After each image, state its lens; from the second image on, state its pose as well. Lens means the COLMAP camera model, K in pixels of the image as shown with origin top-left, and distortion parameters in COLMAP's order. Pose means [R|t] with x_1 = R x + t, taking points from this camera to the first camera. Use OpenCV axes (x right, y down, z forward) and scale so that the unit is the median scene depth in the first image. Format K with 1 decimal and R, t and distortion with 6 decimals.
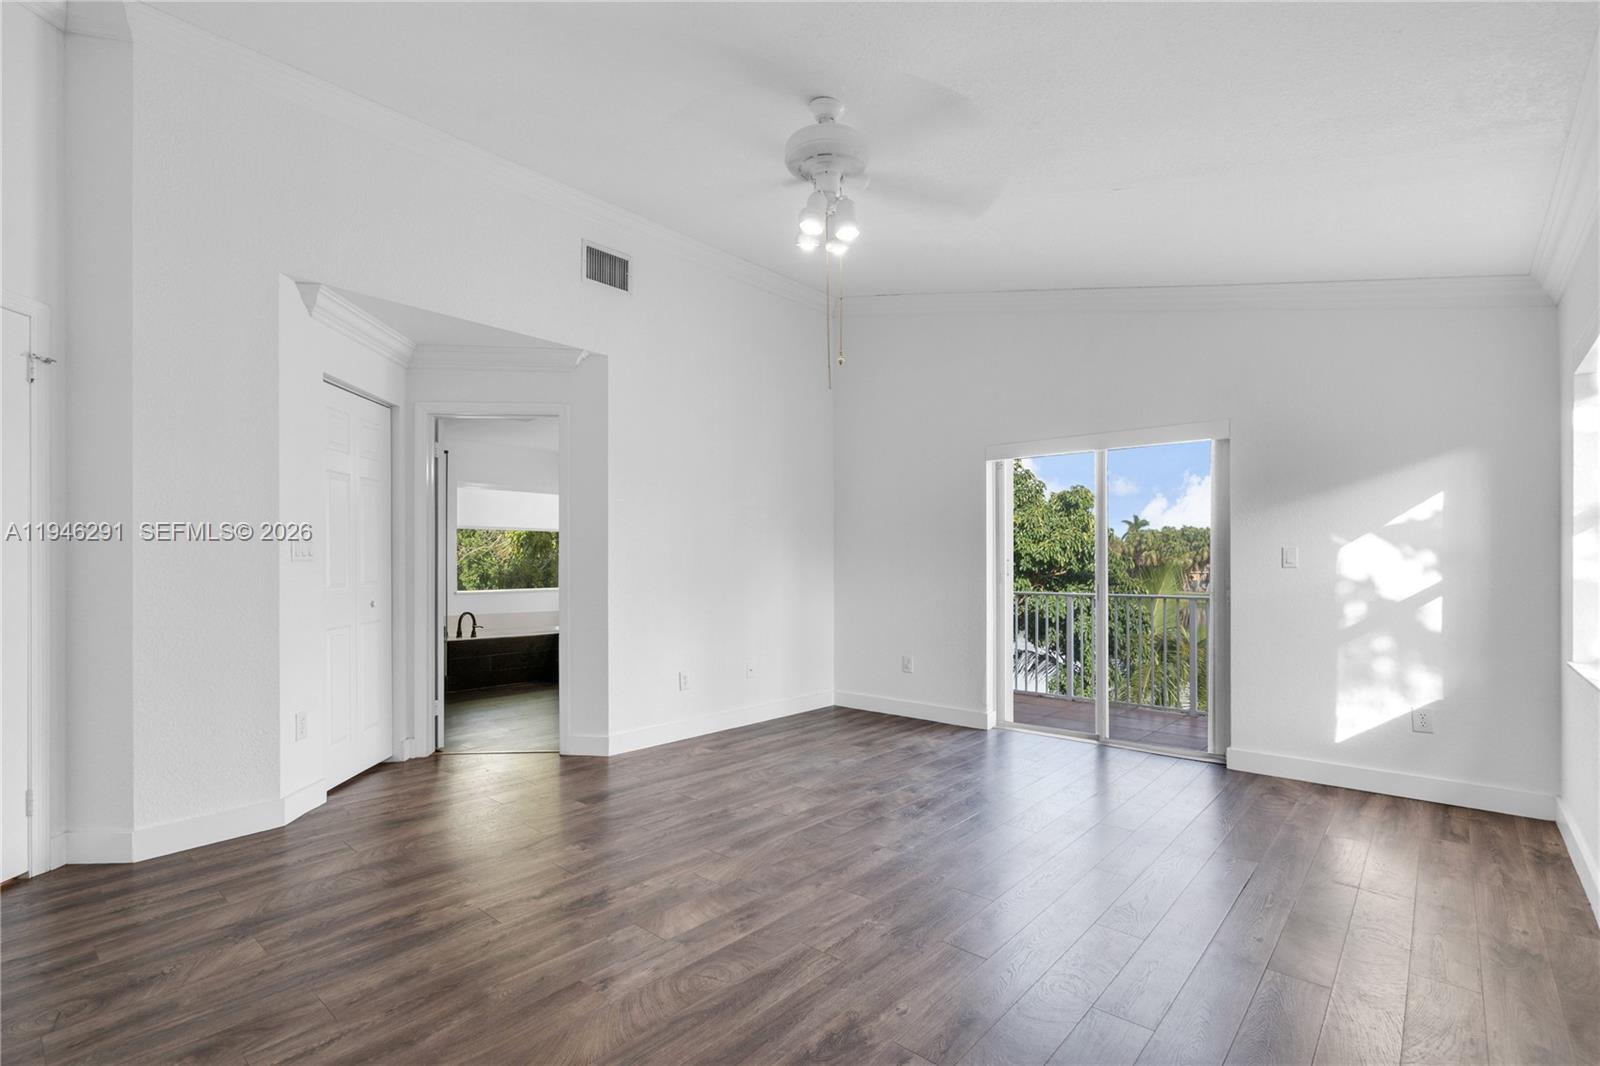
lens RADIAL K [[740.6, 0, 805.3], [0, 740.6, 531.7], [0, 0, 1]] dist [0.000848, 0.000363]
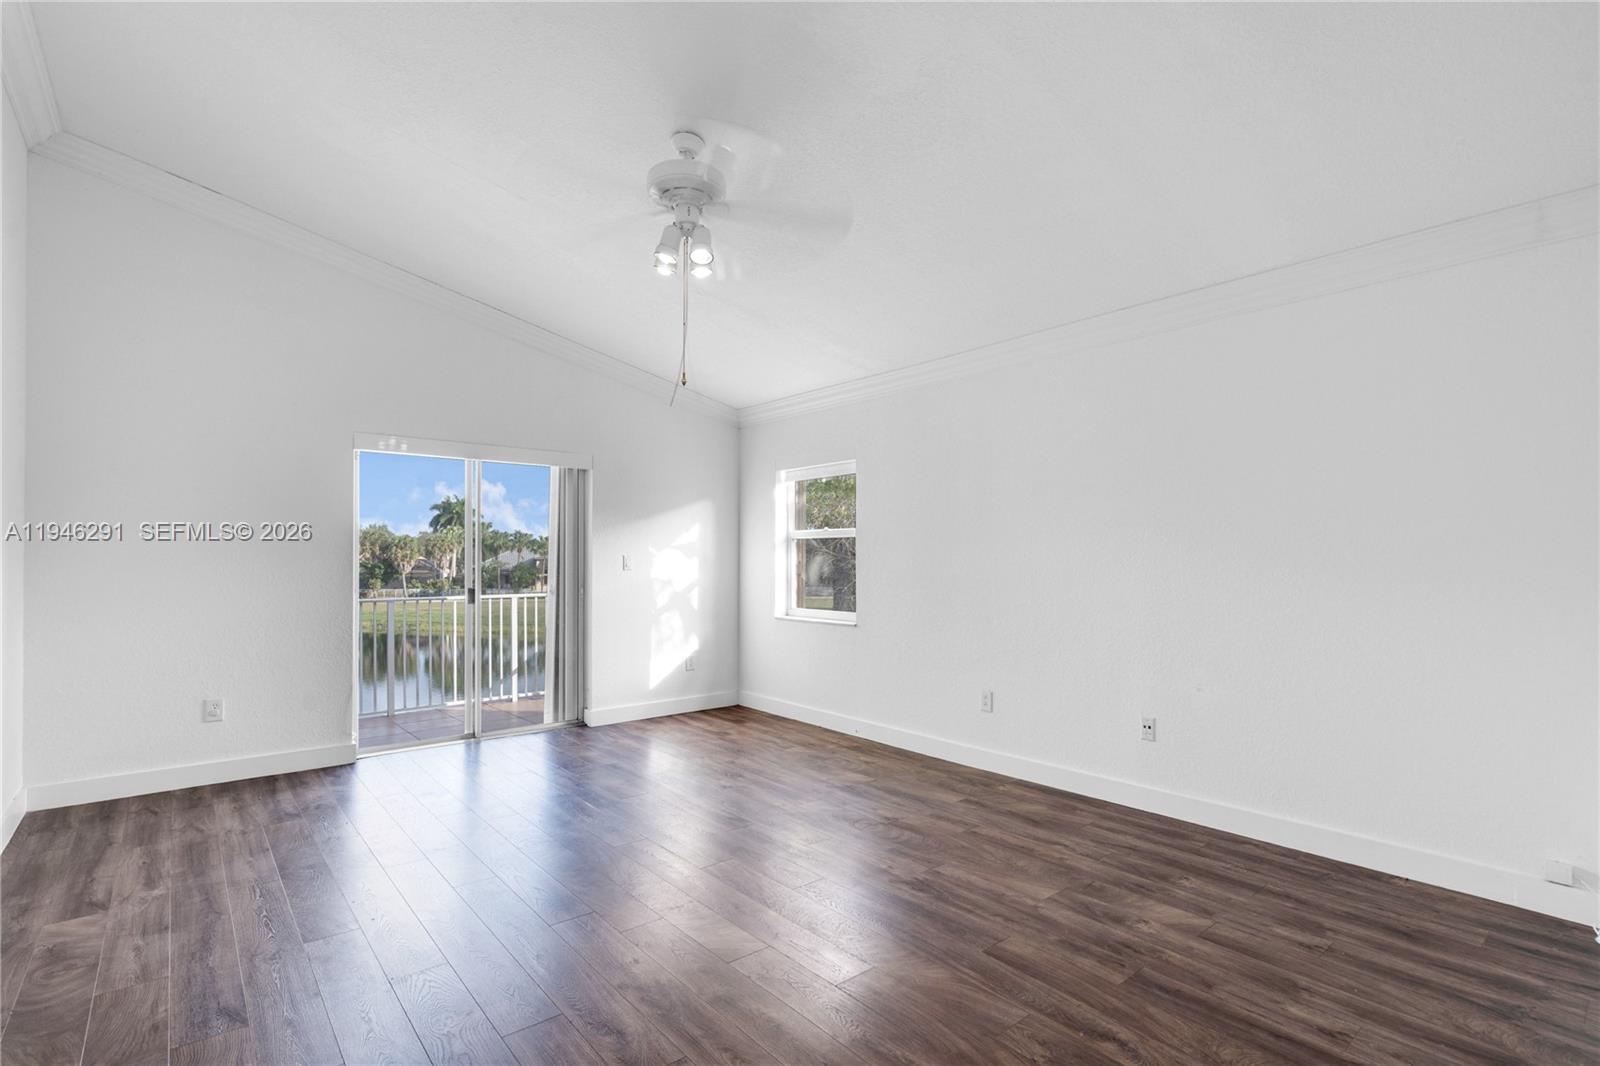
lens RADIAL K [[740.6, 0, 805.3], [0, 740.6, 531.7], [0, 0, 1]] dist [0.000848, 0.000363]
pose [[0.154611, 0.041374, 0.987109, -0.737659], [-0.040014, 0.998565, -0.035587, 0.014794], [-0.987165, -0.033996, 0.156045, 0.501880]]
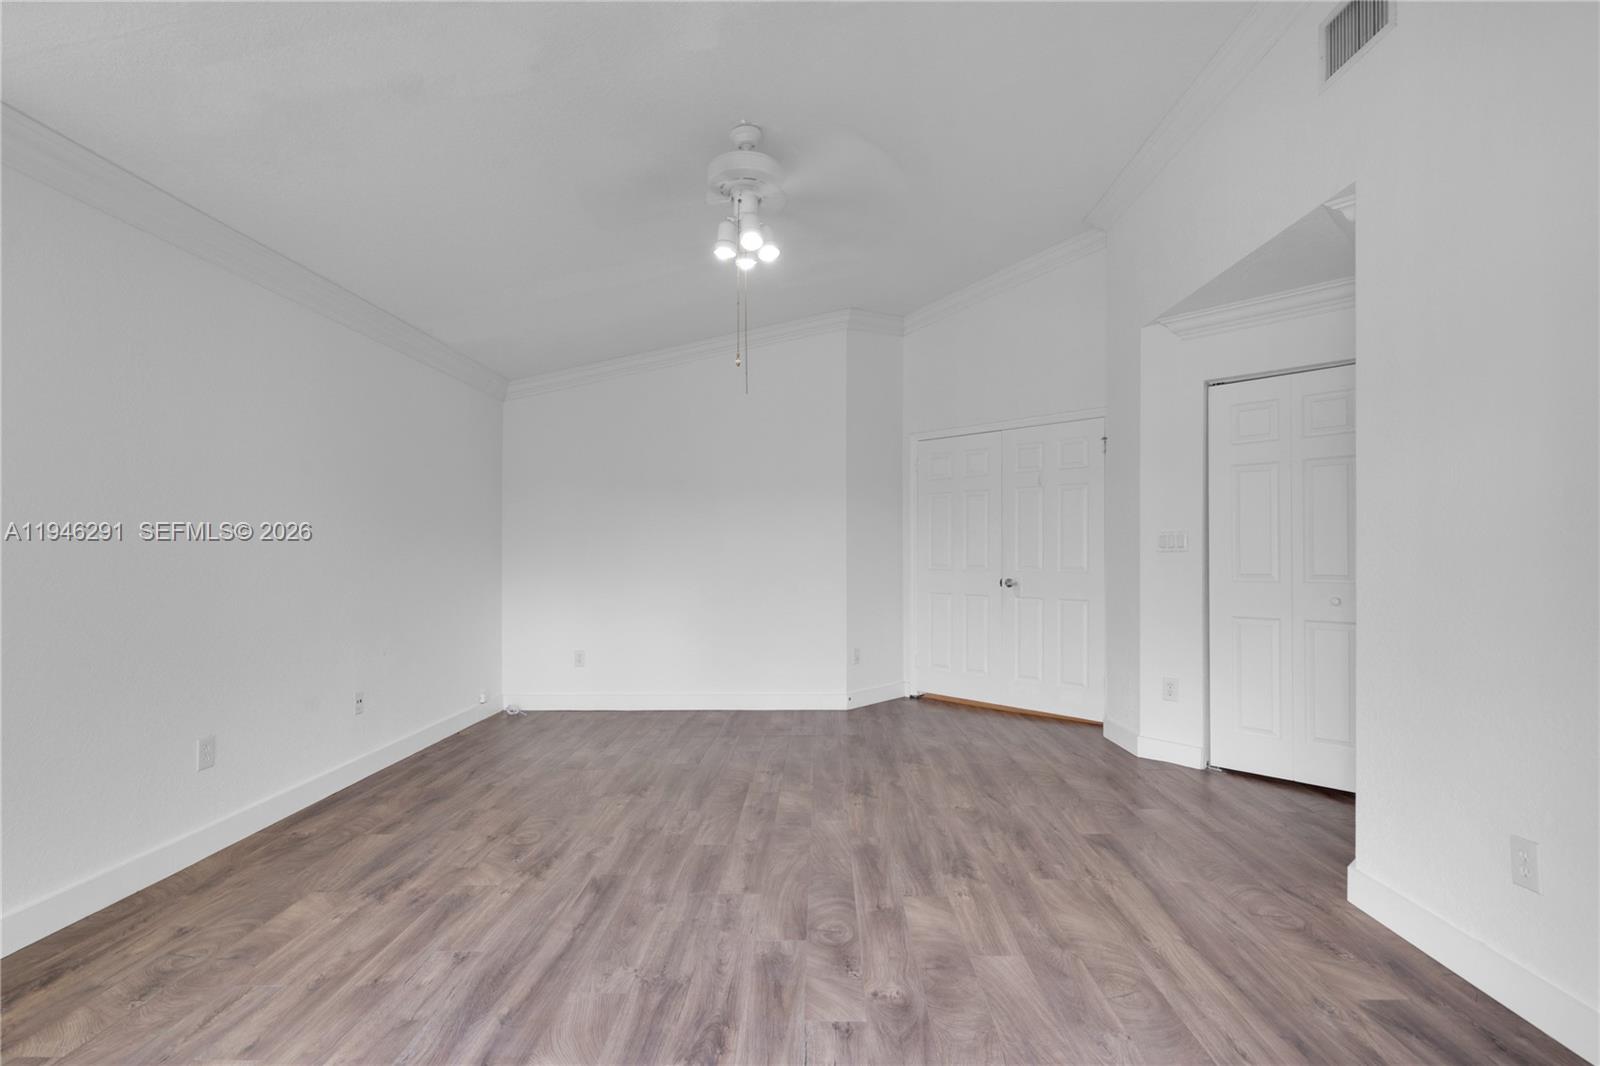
lens RADIAL K [[740.6, 0, 805.3], [0, 740.6, 531.7], [0, 0, 1]] dist [0.000848, 0.000363]
pose [[-0.769909, -0.019212, -0.637865, 0.487189], [0.023568, 0.998009, -0.058506, 0.057063], [0.637719, -0.060077, -0.767923, 1.406116]]
